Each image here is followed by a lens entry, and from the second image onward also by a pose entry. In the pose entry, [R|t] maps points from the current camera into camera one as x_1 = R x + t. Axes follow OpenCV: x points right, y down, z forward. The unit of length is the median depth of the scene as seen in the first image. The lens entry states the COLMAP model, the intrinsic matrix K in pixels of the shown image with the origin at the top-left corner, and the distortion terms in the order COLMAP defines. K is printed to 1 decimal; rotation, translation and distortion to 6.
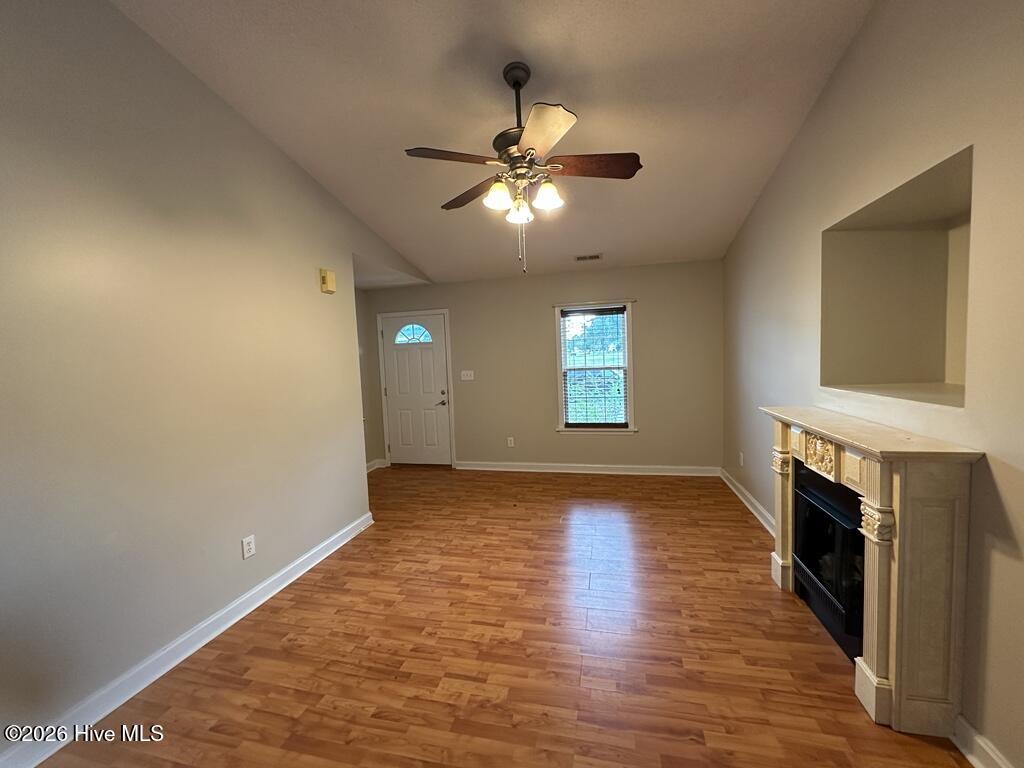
lens RADIAL K [[406.2, 0, 512.5], [0, 406.2, 386.2], [0, 0, 1]] dist [0.002137, 0.000271]
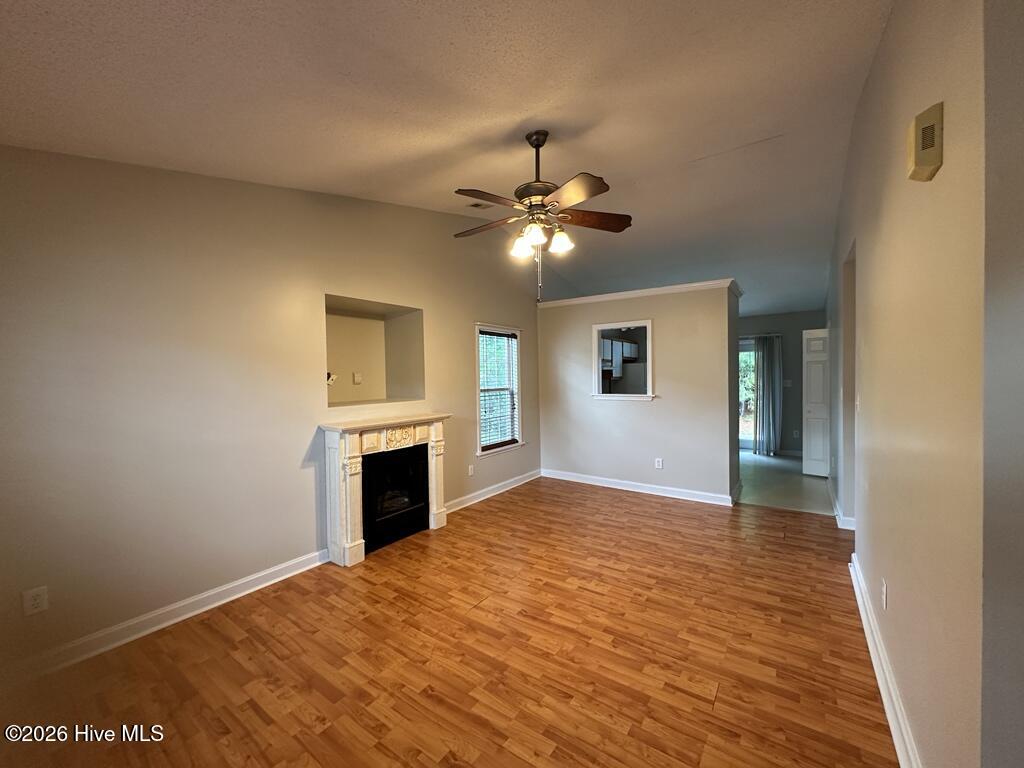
lens RADIAL K [[406.2, 0, 512.4], [0, 406.2, 382.2], [0, 0, 1]] dist [0.002137, 0.000271]
pose [[-0.928518, 0.049005, 0.368040, -0.270348], [0.079396, 0.994529, 0.067883, -0.113233], [-0.362700, 0.092251, -0.927329, 1.818279]]
